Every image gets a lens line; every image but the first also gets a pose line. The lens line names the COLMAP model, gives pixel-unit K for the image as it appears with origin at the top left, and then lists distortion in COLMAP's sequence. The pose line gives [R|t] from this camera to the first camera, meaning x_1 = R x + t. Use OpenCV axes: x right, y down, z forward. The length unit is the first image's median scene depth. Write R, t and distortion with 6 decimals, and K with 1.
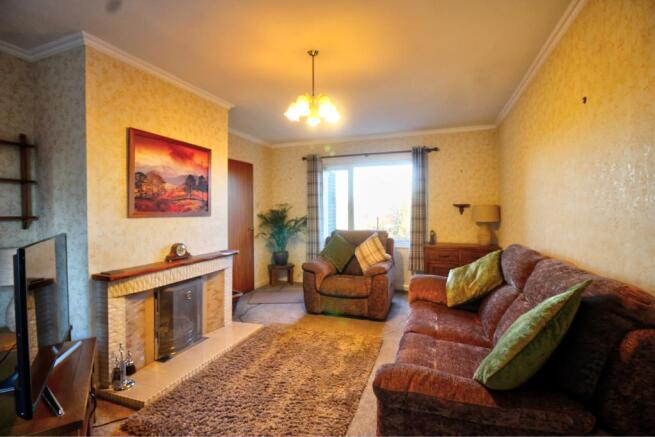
lens RADIAL K [[308.4, 0, 326.0], [0, 308.4, 213.9], [0, 0, 1]] dist [0.002128, 0.000278]
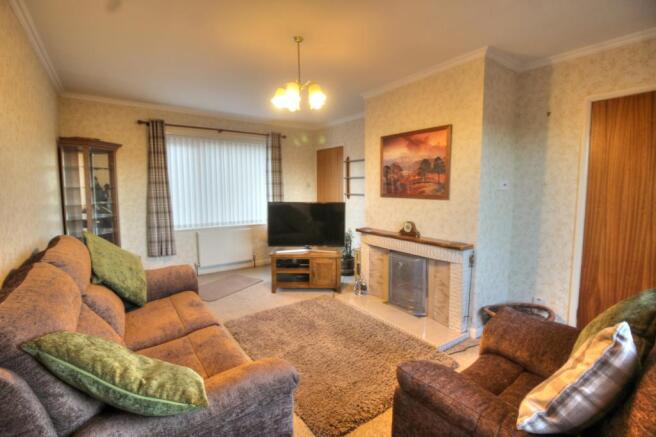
lens RADIAL K [[308.9, 0, 328.4], [0, 308.9, 220.8], [0, 0, 1]] dist [0.002128, 0.000278]
pose [[-0.569814, 0.083921, -0.817478, 0.624133], [-0.014964, 0.993547, 0.112426, -0.031709], [0.821638, 0.076295, -0.564881, 1.349989]]
